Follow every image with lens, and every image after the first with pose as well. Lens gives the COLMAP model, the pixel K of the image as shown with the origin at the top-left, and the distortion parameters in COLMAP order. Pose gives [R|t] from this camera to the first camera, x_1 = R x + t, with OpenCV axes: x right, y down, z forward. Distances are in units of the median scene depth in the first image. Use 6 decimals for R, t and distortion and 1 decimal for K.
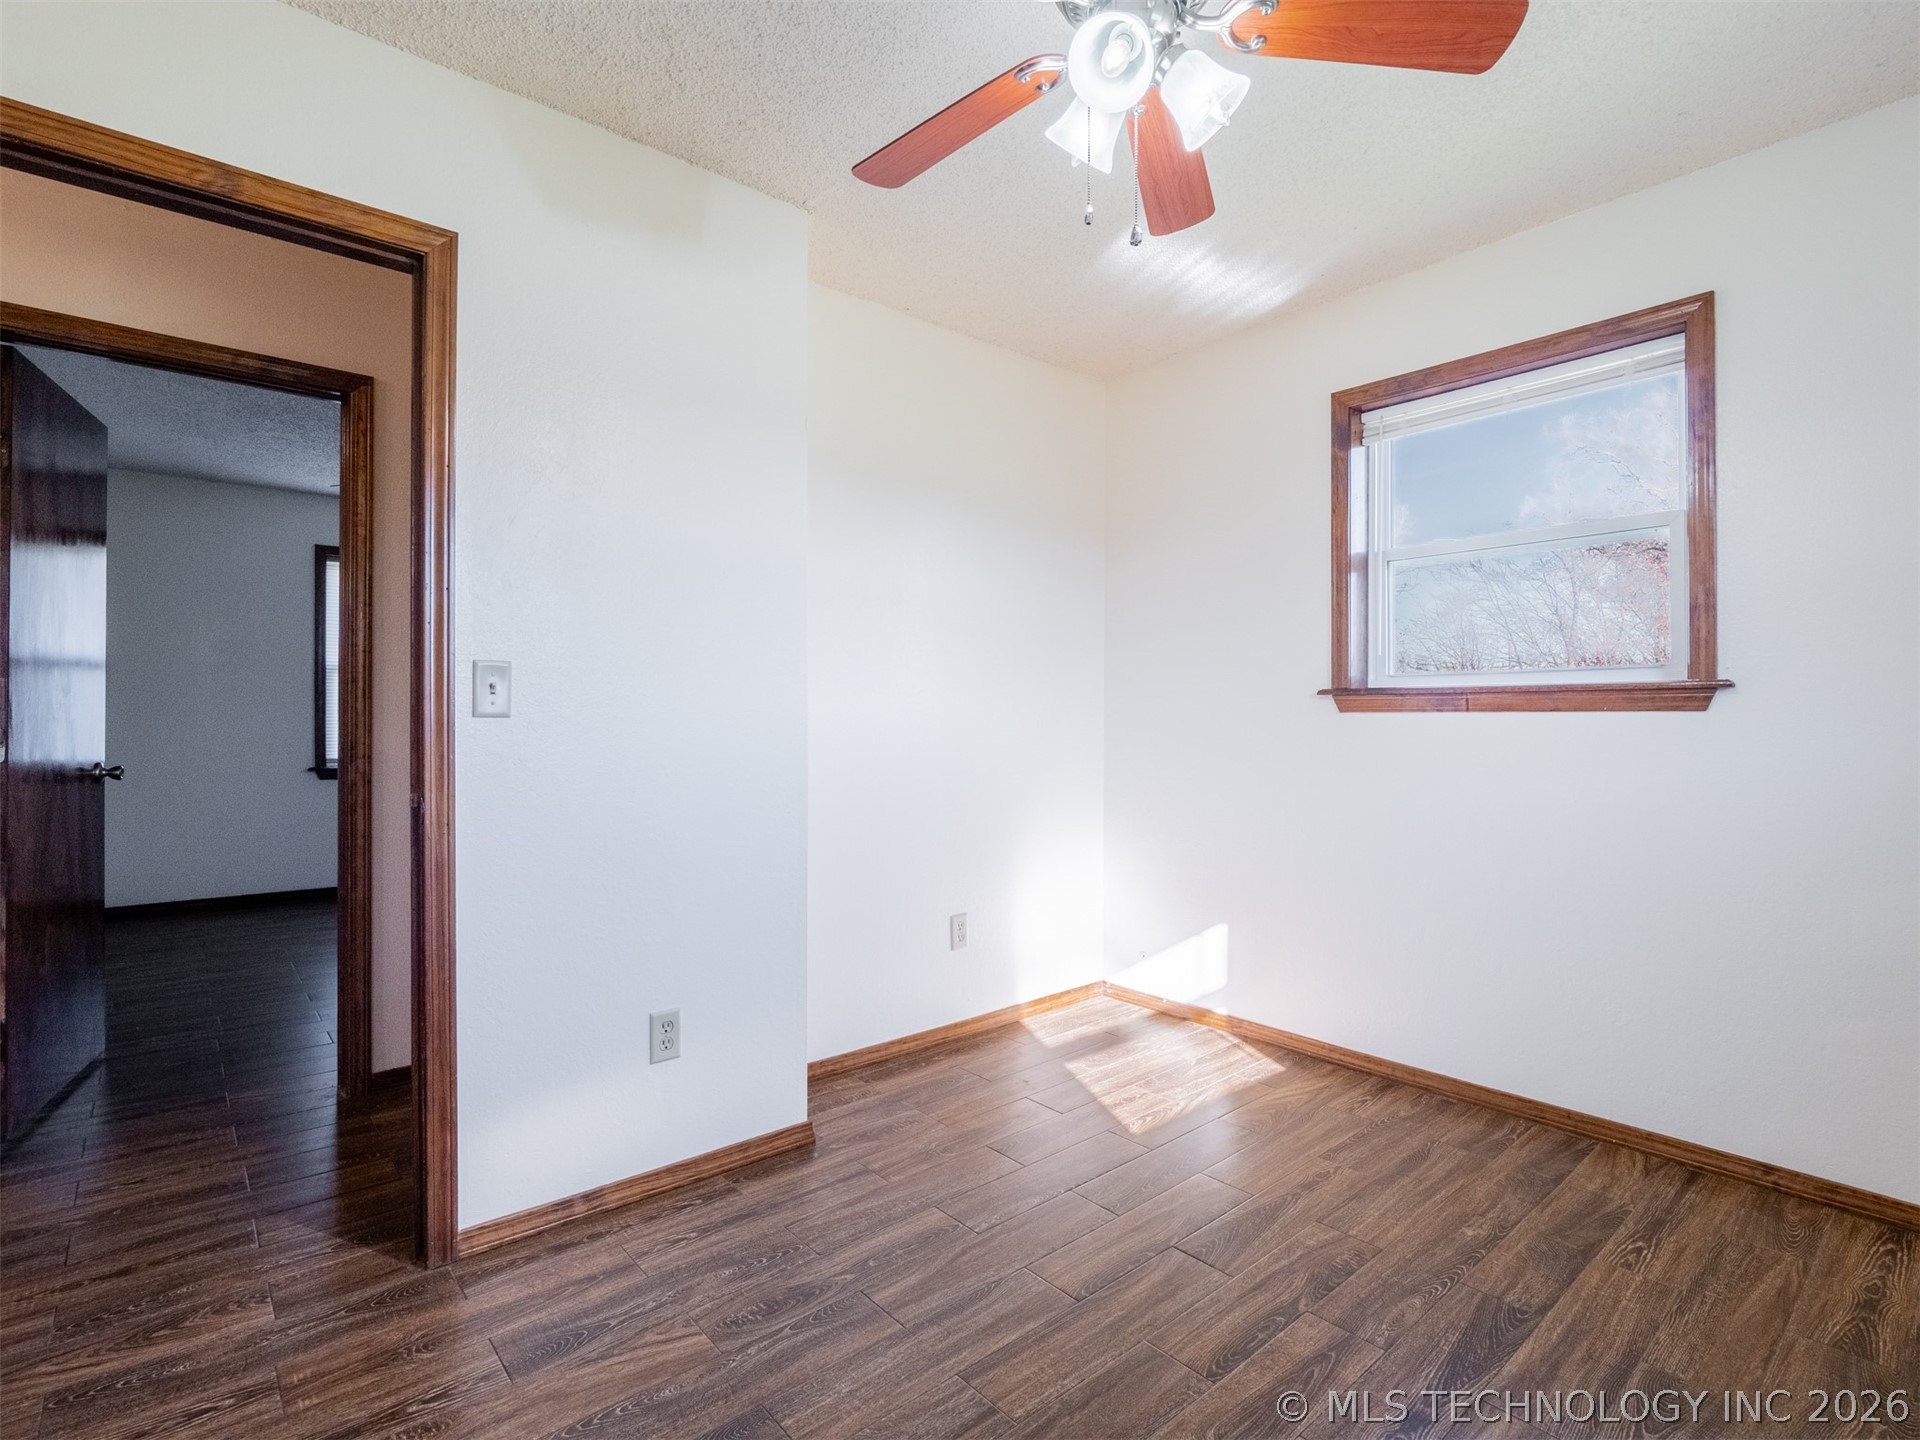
lens RADIAL K [[968.4, 0, 952.6], [0, 968.4, 714.6], [0, 0, 1]] dist [-0.010850, -0.002022]
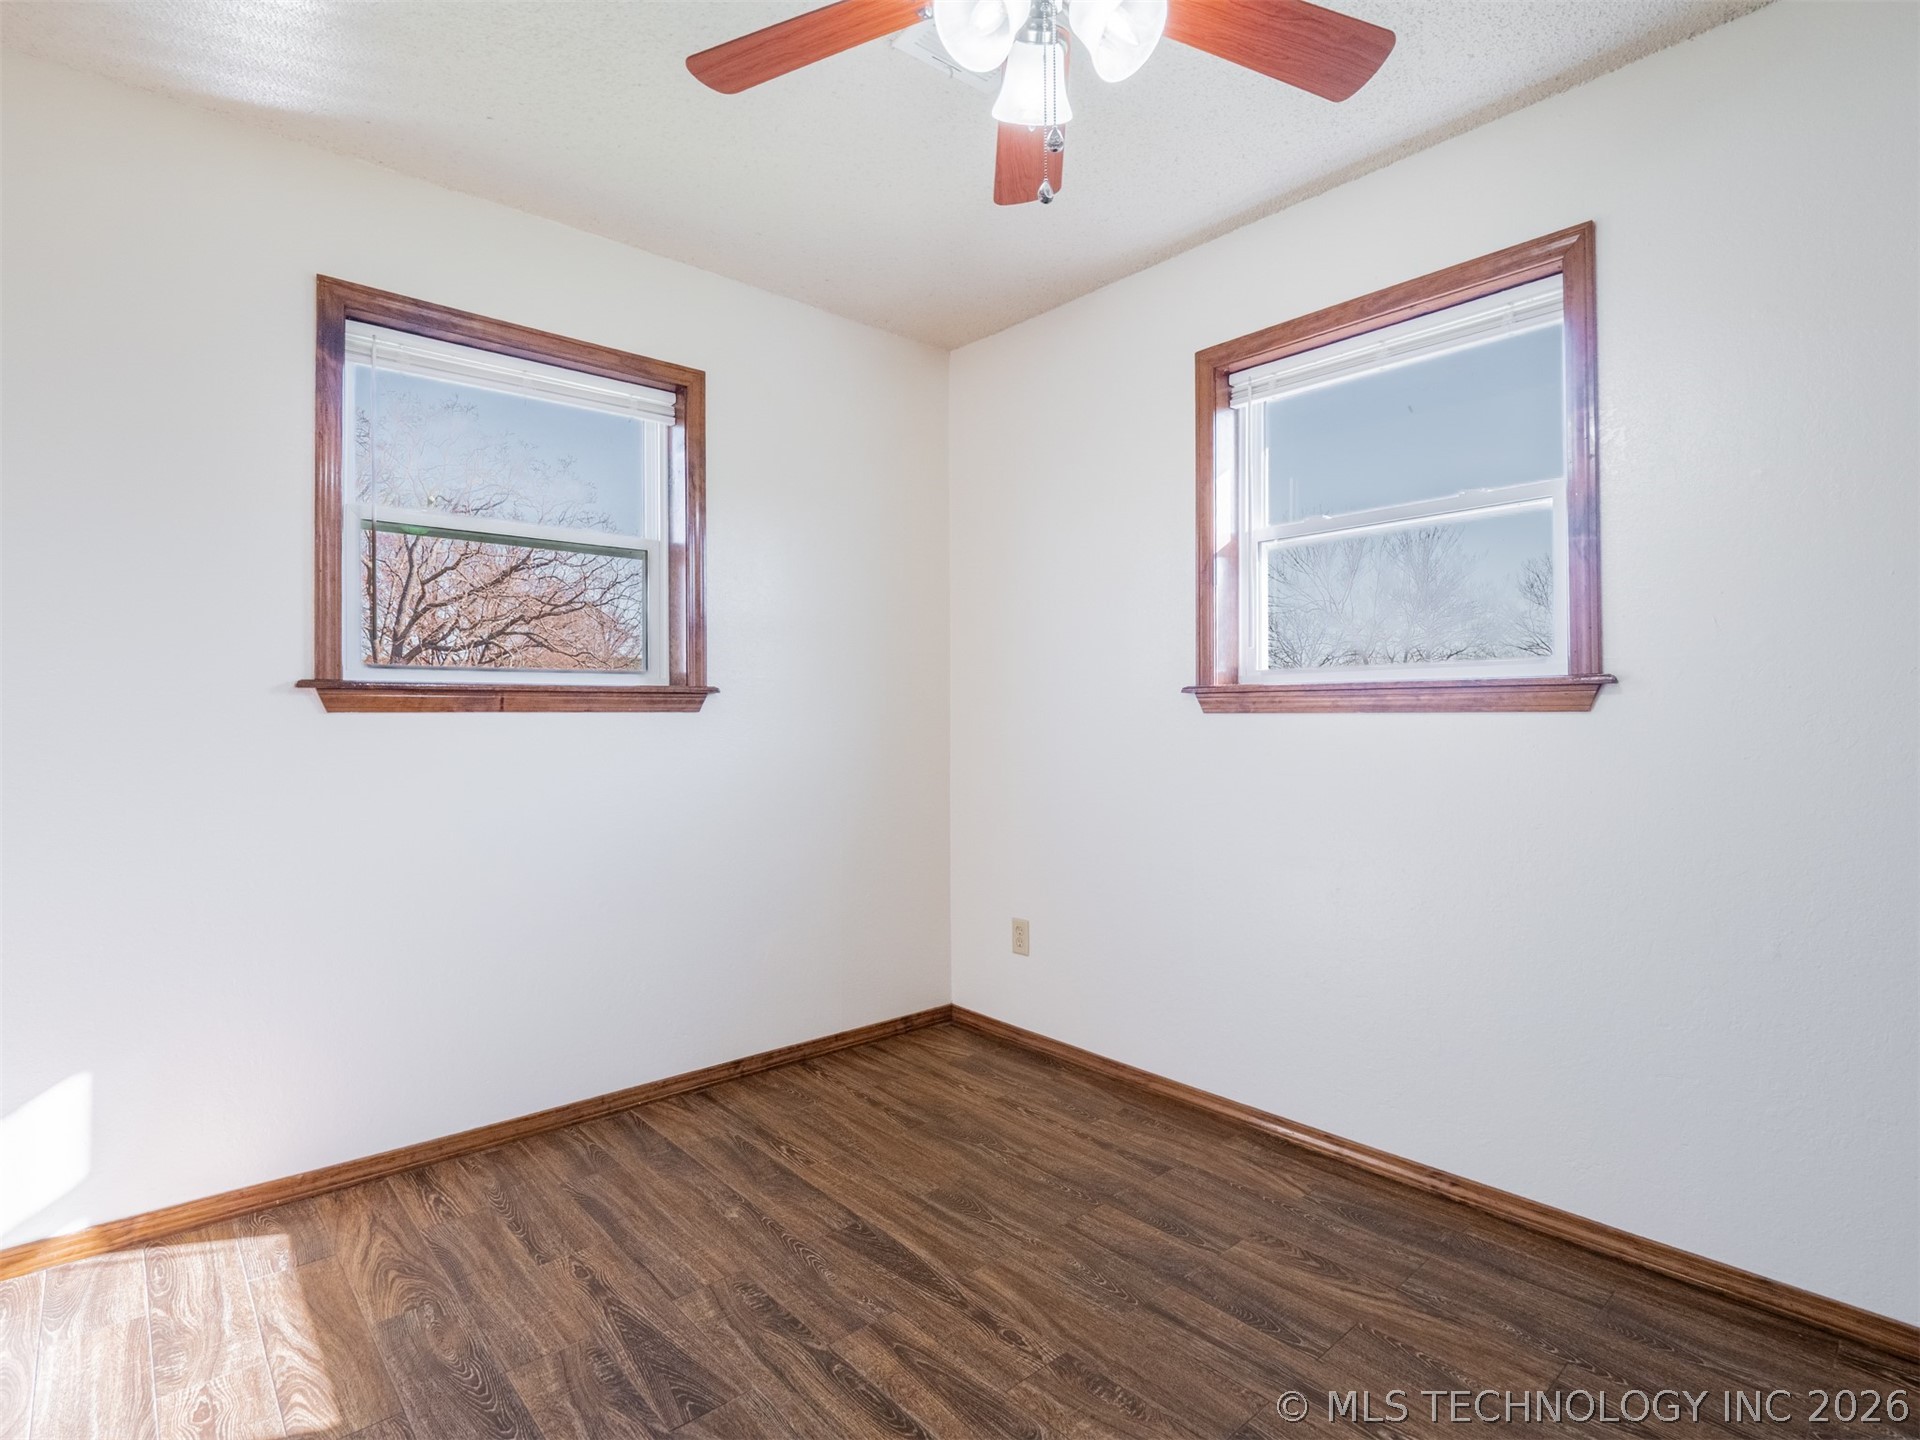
lens RADIAL K [[968.4, 0, 952.6], [0, 968.4, 714.6], [0, 0, 1]] dist [-0.010850, -0.002022]
pose [[-0.034595, 0.006528, 0.999380, -0.427295], [0.005191, 0.999966, -0.006352, 0.008684], [-0.999388, 0.004968, -0.034628, 0.674199]]
